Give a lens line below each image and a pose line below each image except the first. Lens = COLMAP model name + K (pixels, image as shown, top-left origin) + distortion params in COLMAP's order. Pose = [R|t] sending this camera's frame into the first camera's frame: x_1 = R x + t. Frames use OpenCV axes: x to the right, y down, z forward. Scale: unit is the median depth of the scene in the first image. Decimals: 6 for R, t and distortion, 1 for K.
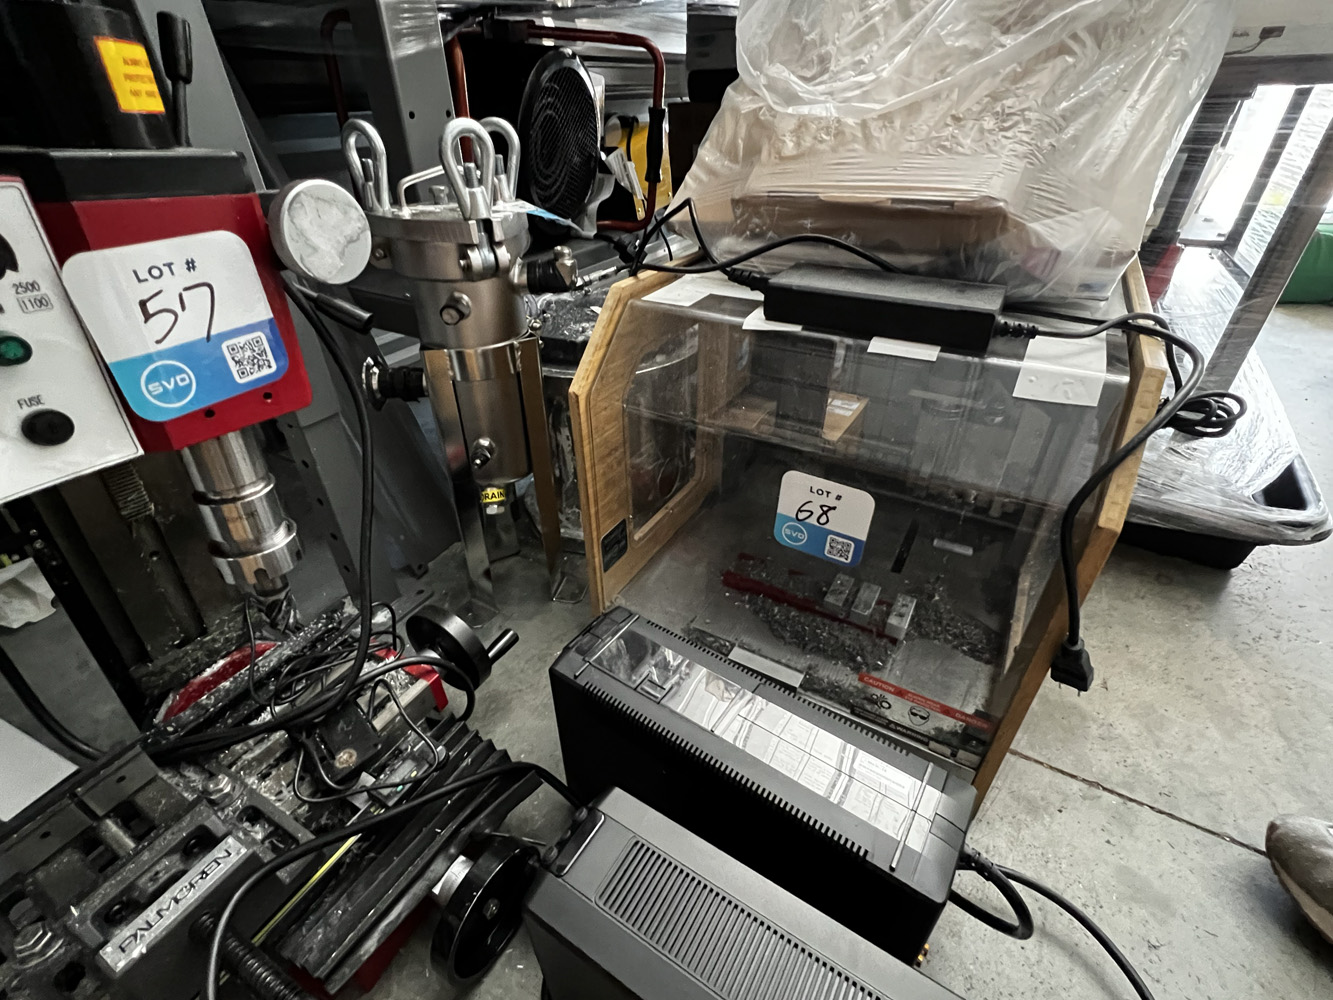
lens RADIAL K [[614.0, 0, 665.3], [0, 614.0, 494.0], [0, 0, 1]] dist [0.002336, -0.000303]
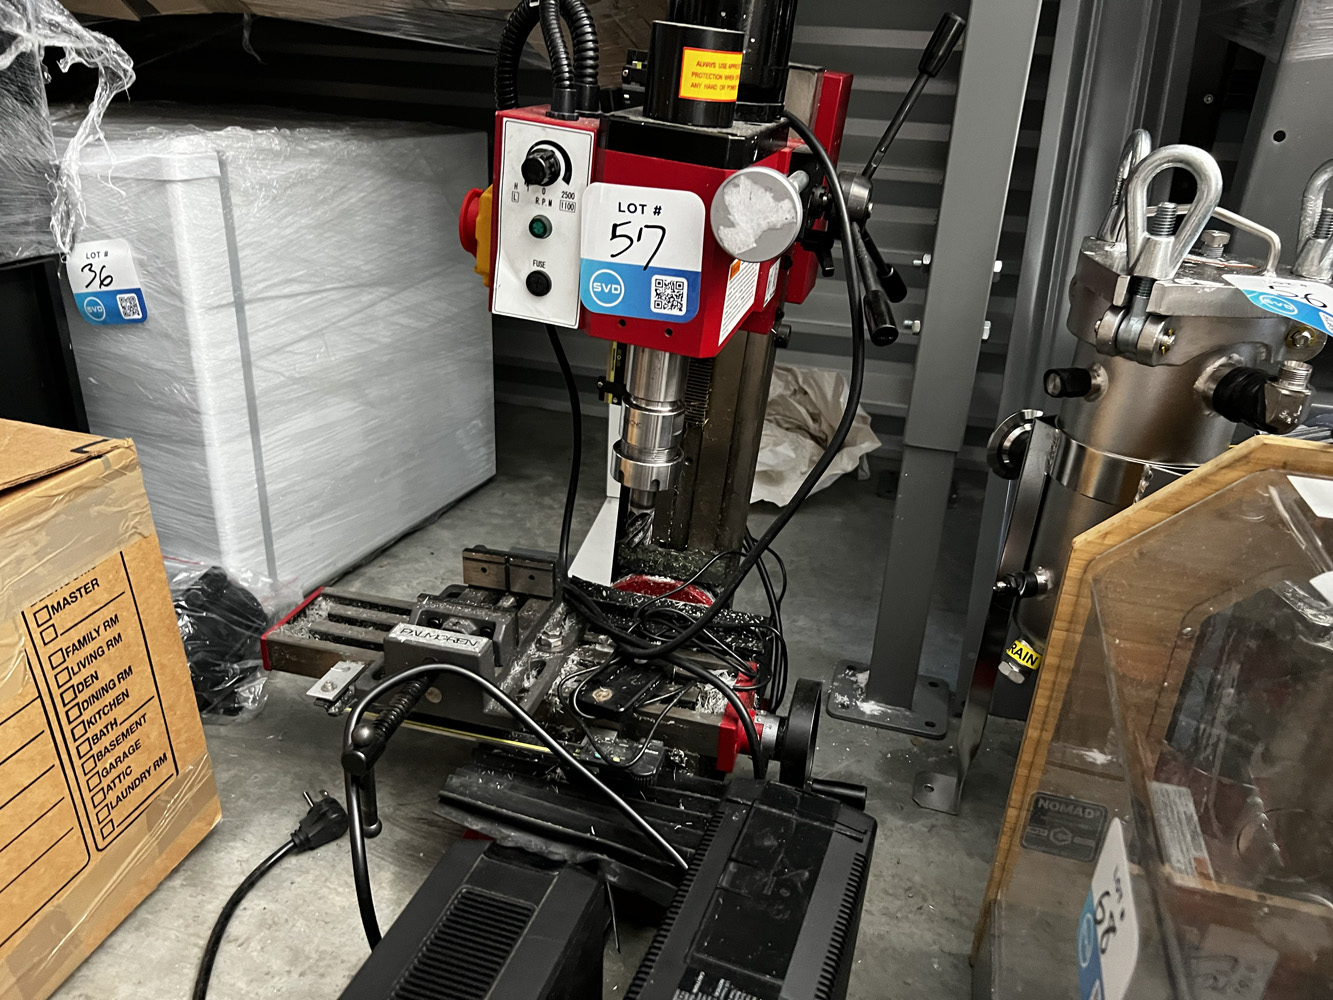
lens RADIAL K [[1018.7, 0, 662.7], [0, 1018.7, 500.8], [0, 0, 1]] dist [0.013547, -0.008395]
pose [[0.252225, 0.437118, -0.863314, 1.111262], [-0.576589, 0.784375, 0.228694, -0.344981], [0.777128, 0.440095, 0.449877, 0.303286]]
